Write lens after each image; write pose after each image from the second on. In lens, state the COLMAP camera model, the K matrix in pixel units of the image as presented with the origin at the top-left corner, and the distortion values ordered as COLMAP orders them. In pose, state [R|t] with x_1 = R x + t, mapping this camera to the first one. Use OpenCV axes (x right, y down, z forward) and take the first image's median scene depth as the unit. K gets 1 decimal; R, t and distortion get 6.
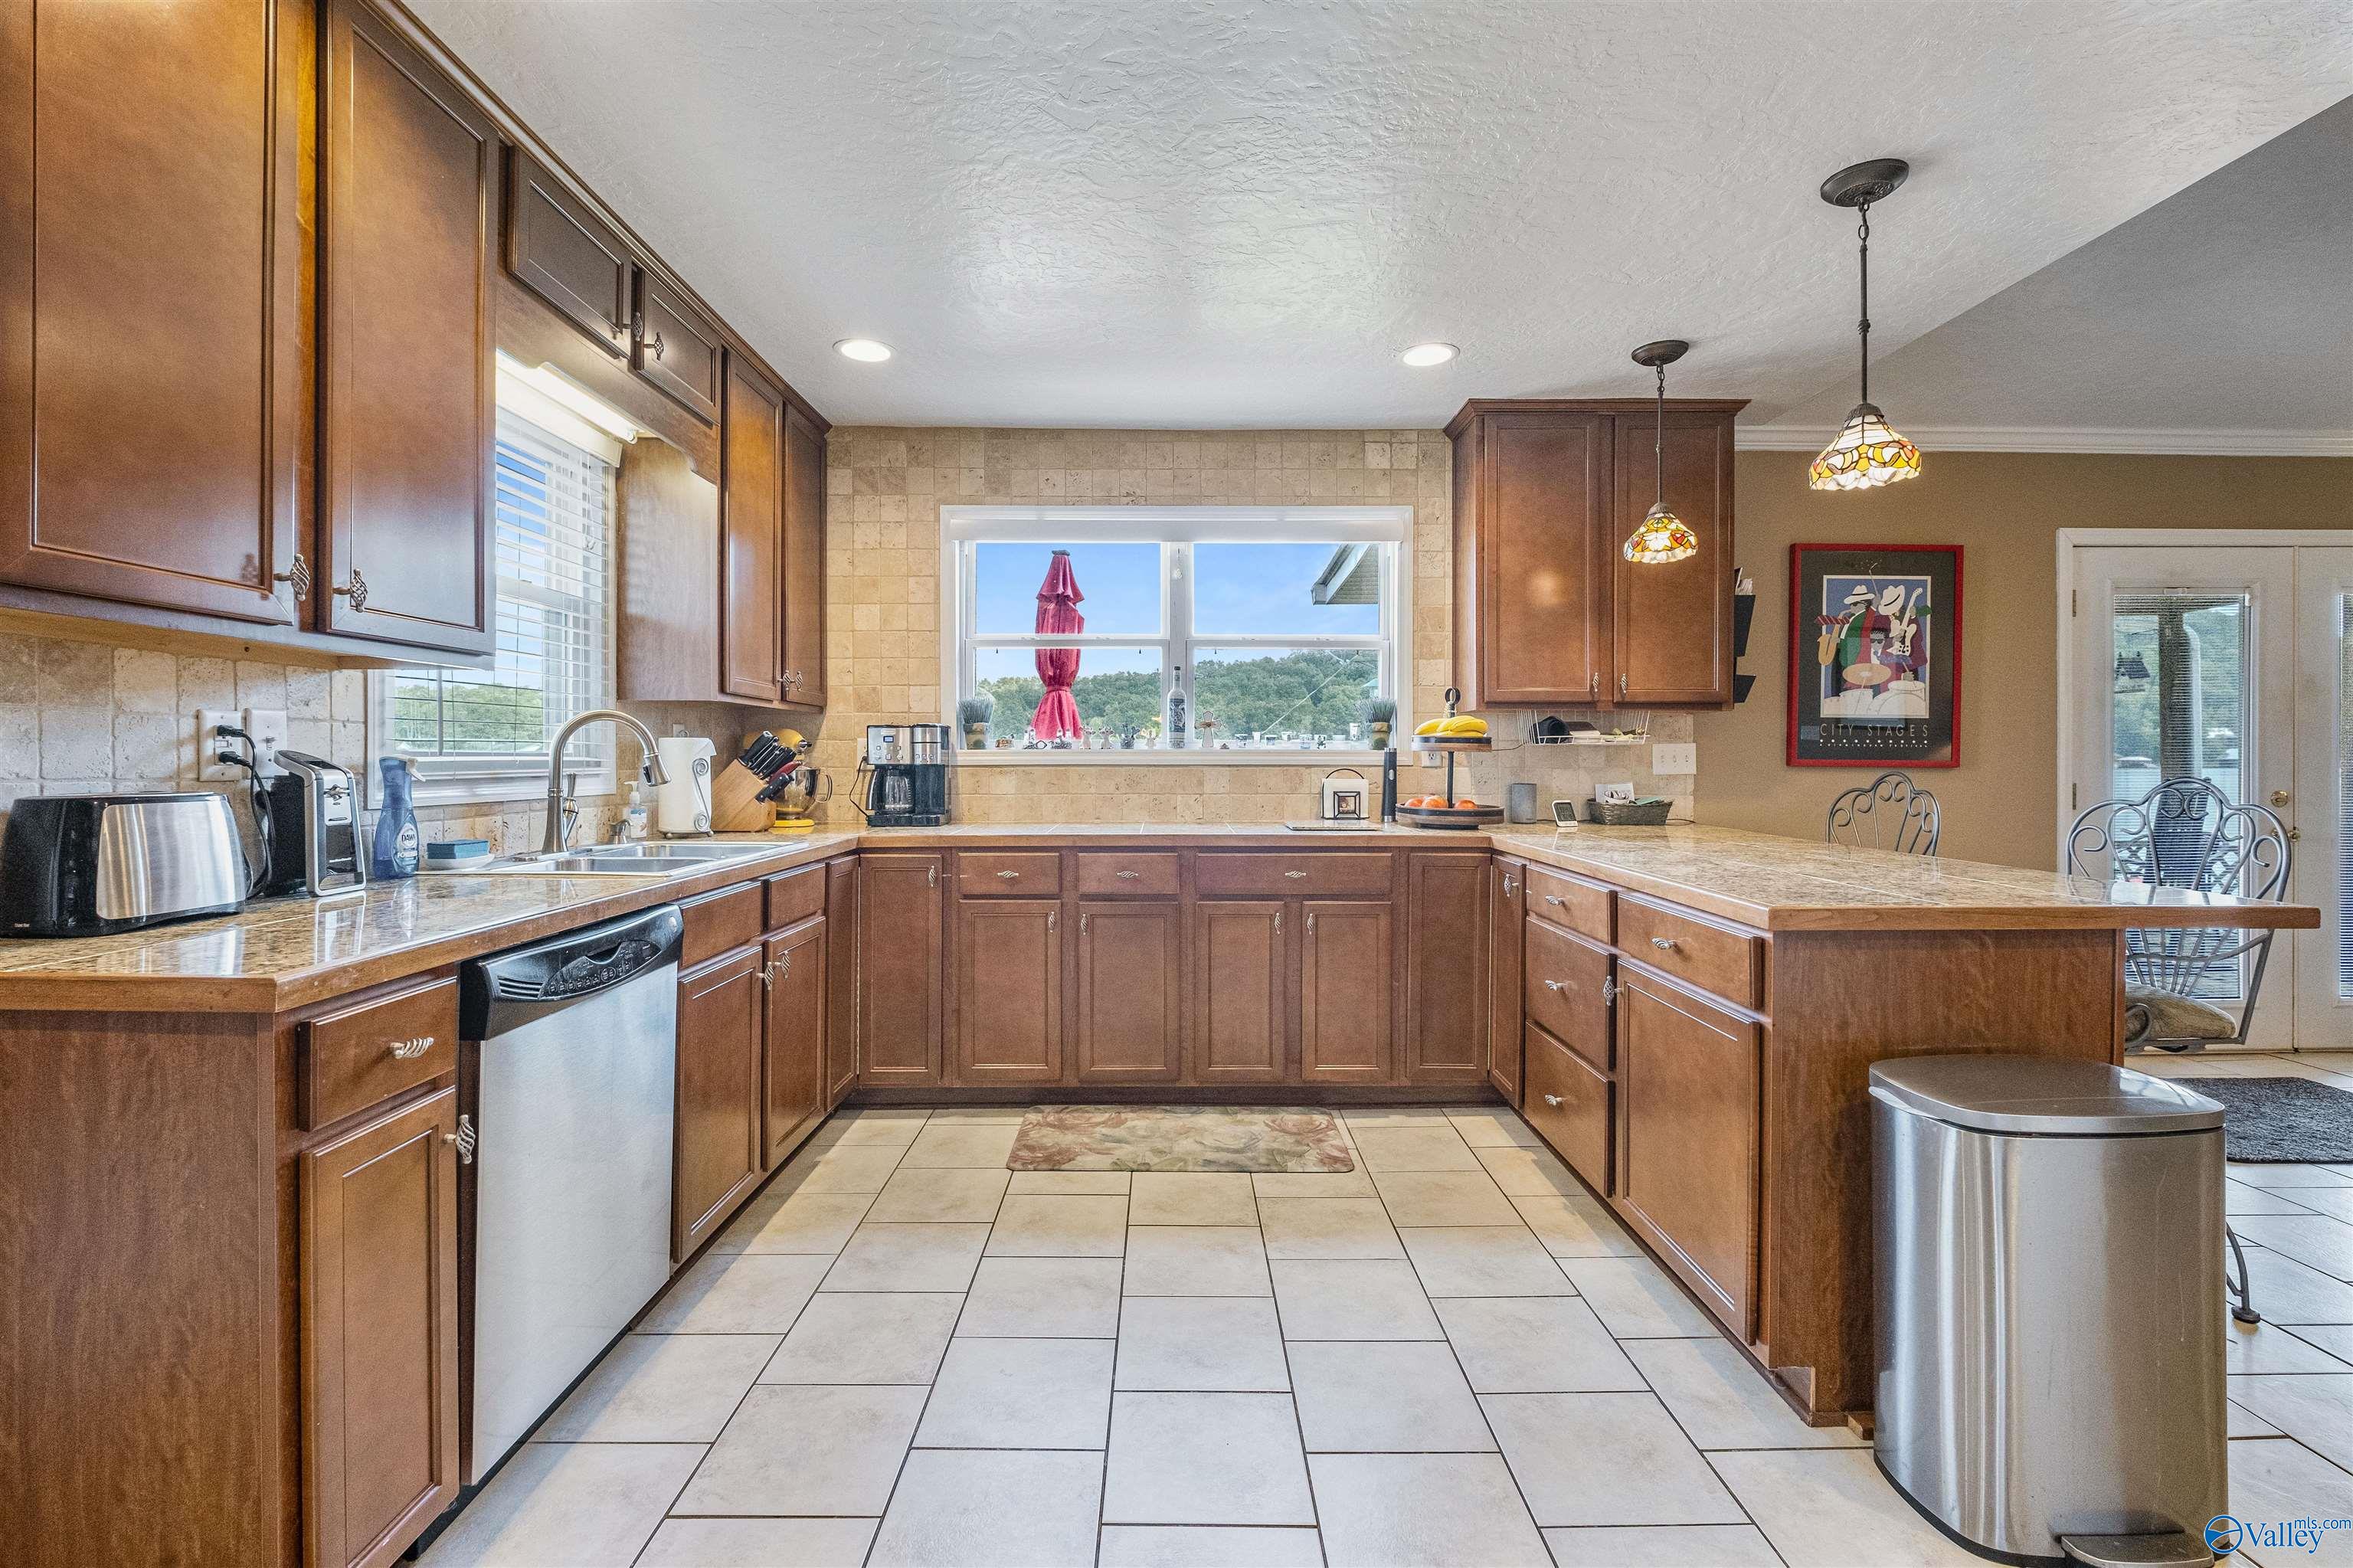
lens RADIAL K [[1029.8, 0, 1169.3], [0, 1029.8, 765.4], [0, 0, 1]] dist [-0.000163, -0.005192]
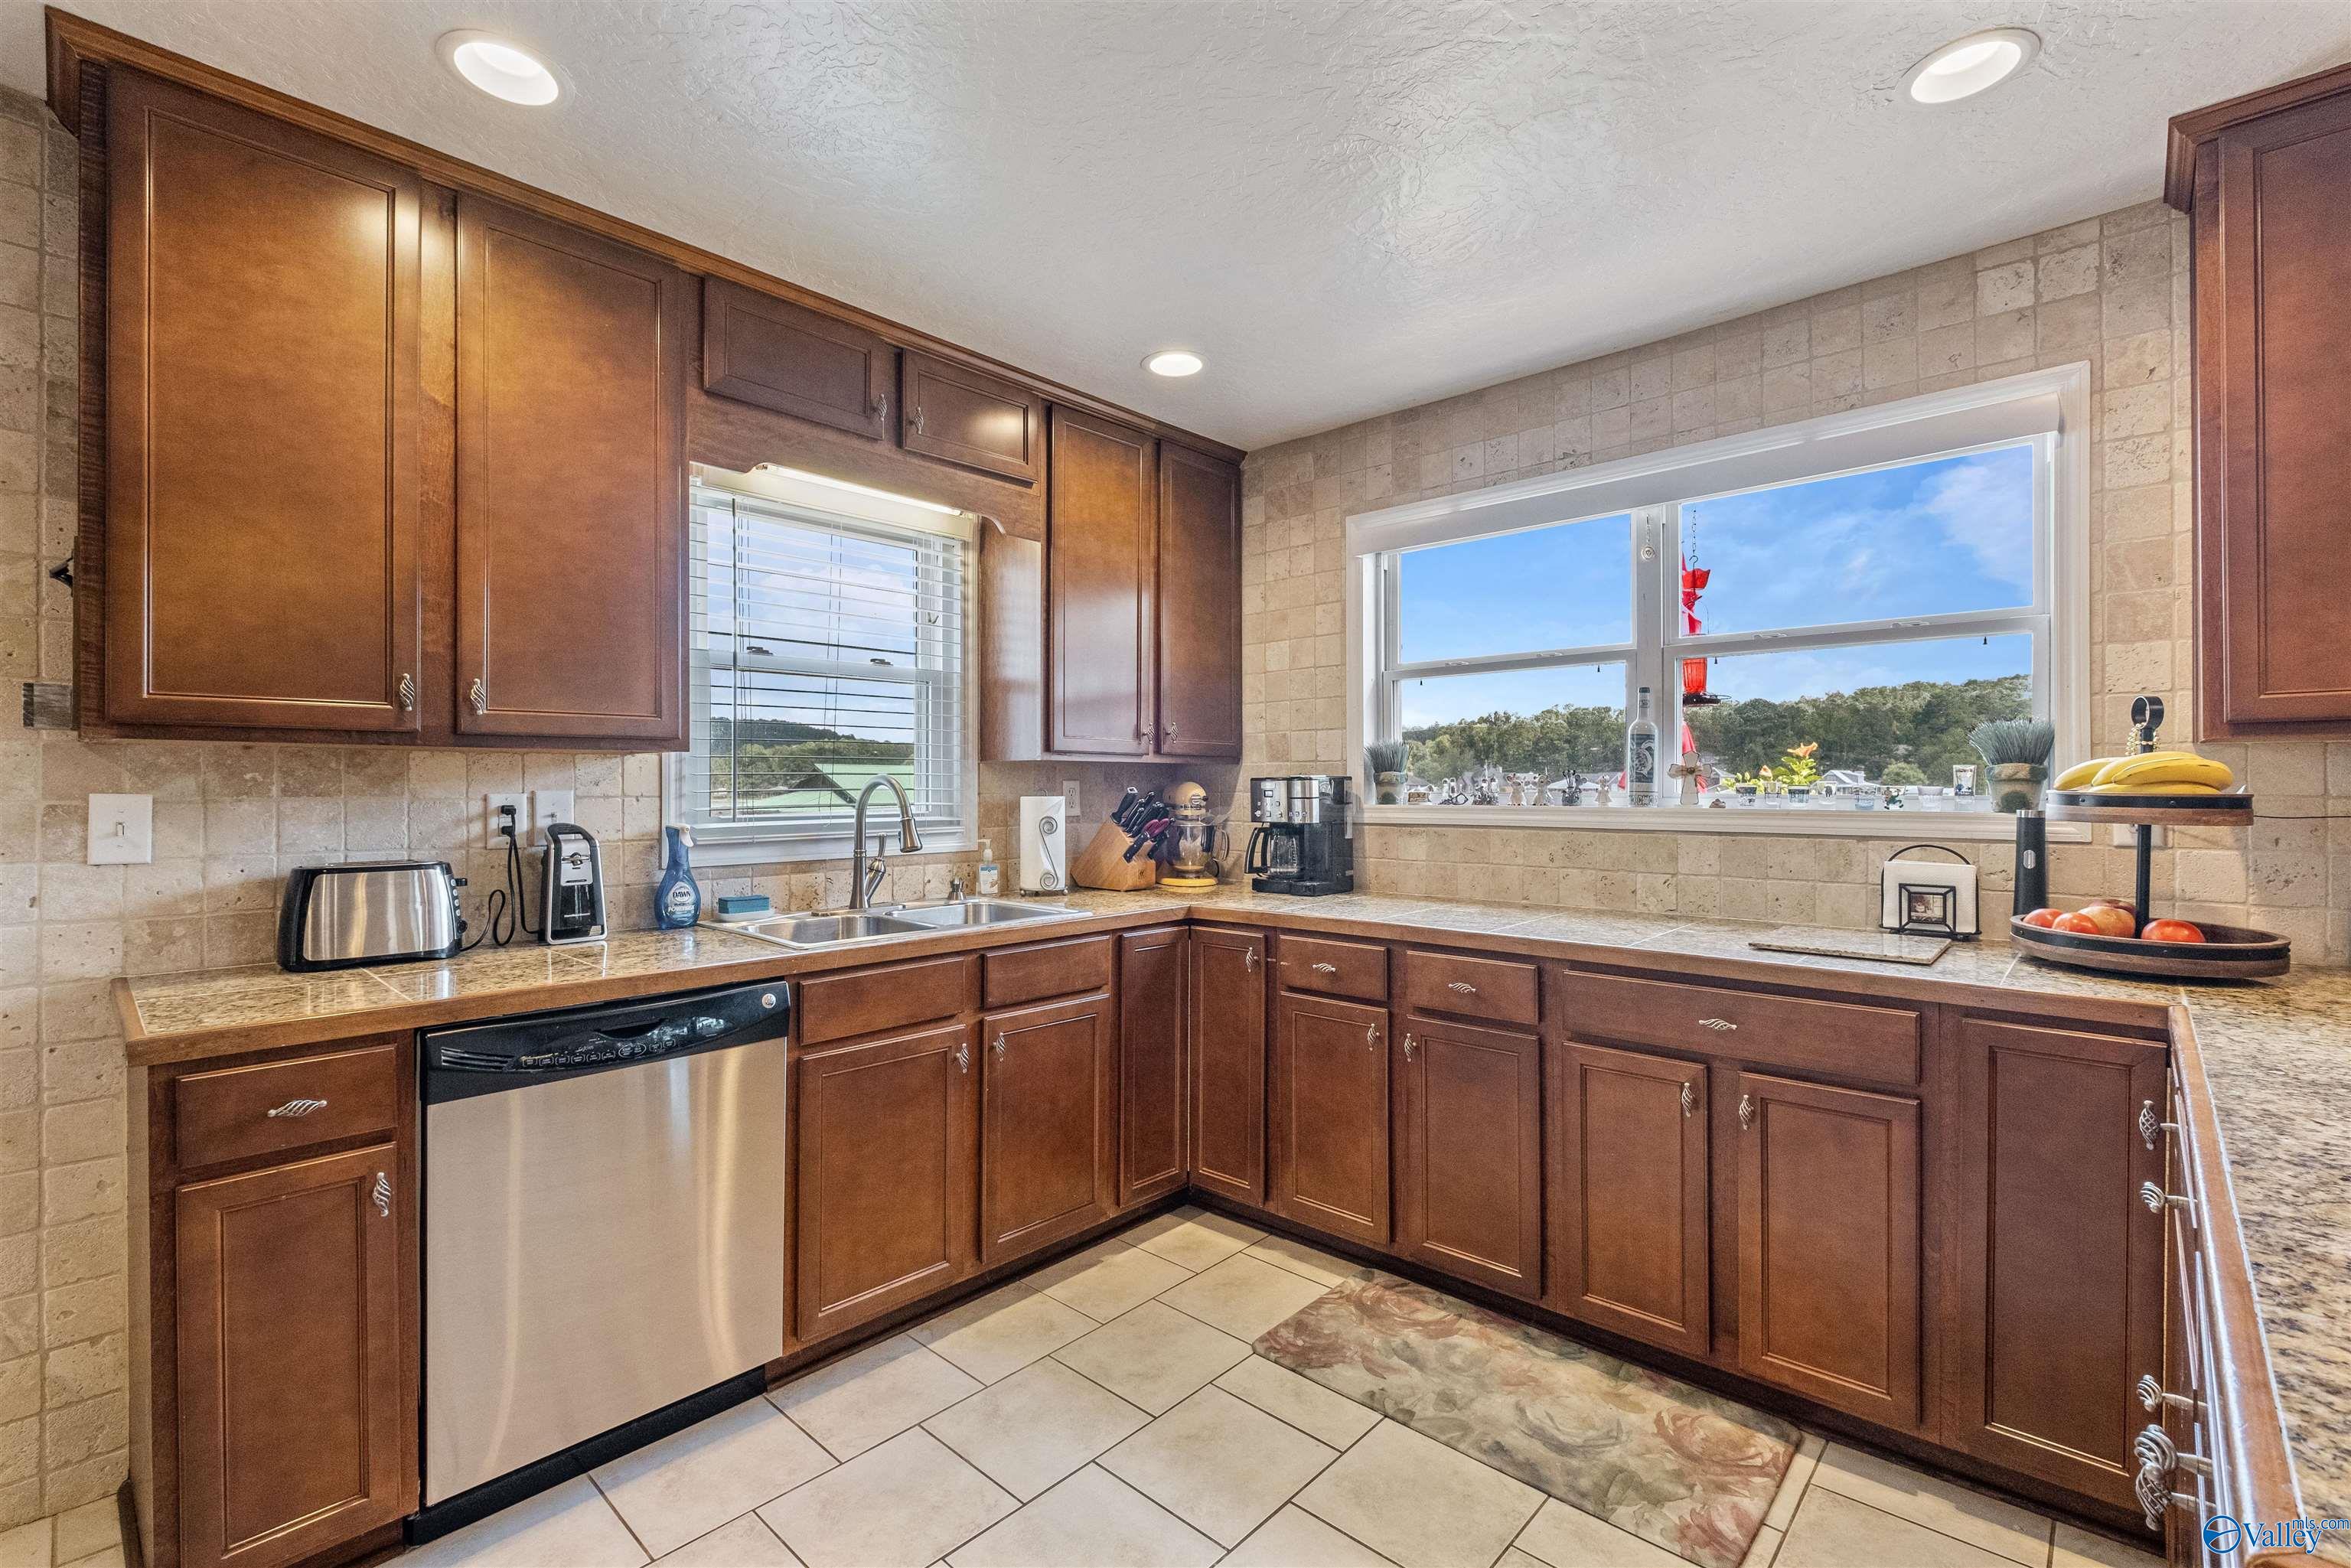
lens RADIAL K [[1029.6, 0, 1173.5], [0, 1029.6, 785.5], [0, 0, 1]] dist [0.002319, -0.005884]
pose [[0.729973, -0.002582, -0.683471, 0.268834], [-0.001470, 0.999985, -0.005347, -0.027653], [0.683474, 0.004908, 0.729958, 0.299504]]
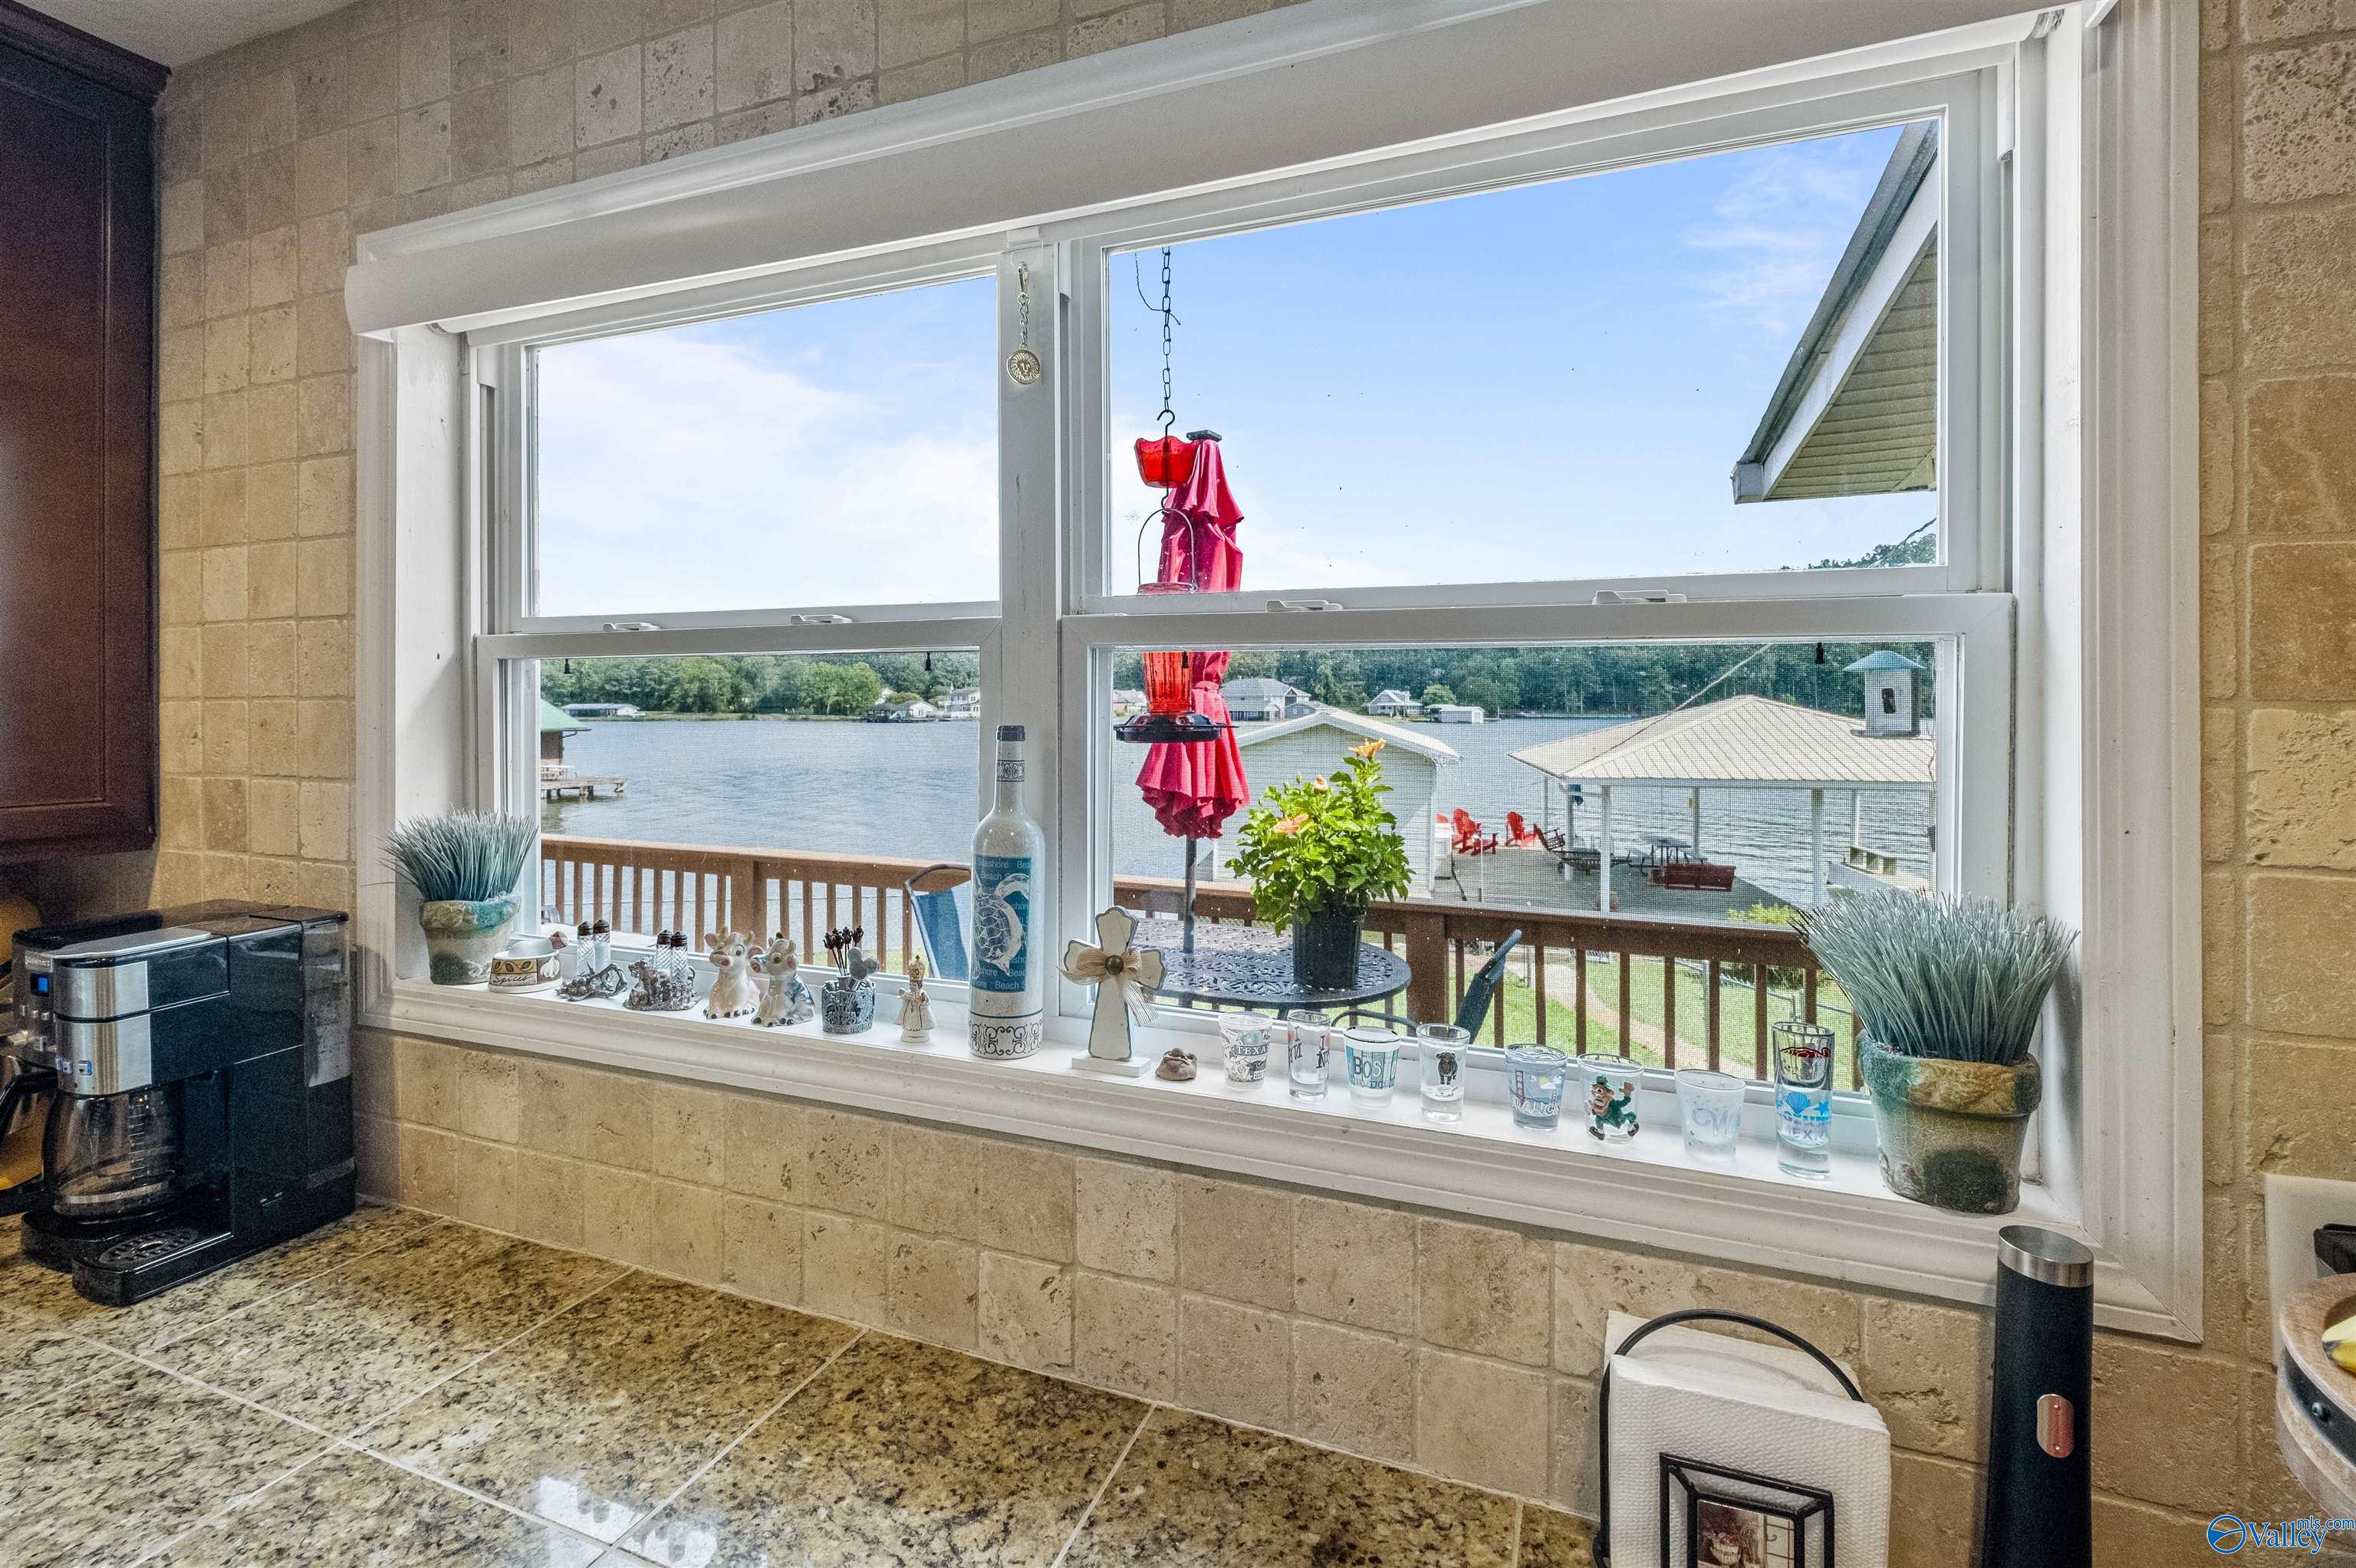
lens RADIAL K [[1050.3, 0, 1181.4], [0, 1050.3, 701.6], [0, 0, 1]] dist [0.000831, -0.000370]
pose [[0.930926, 0.000007, -0.365208, 0.154415], [-0.001688, 0.999989, -0.004285, -0.108567], [0.365204, 0.004605, 0.930916, 0.829375]]
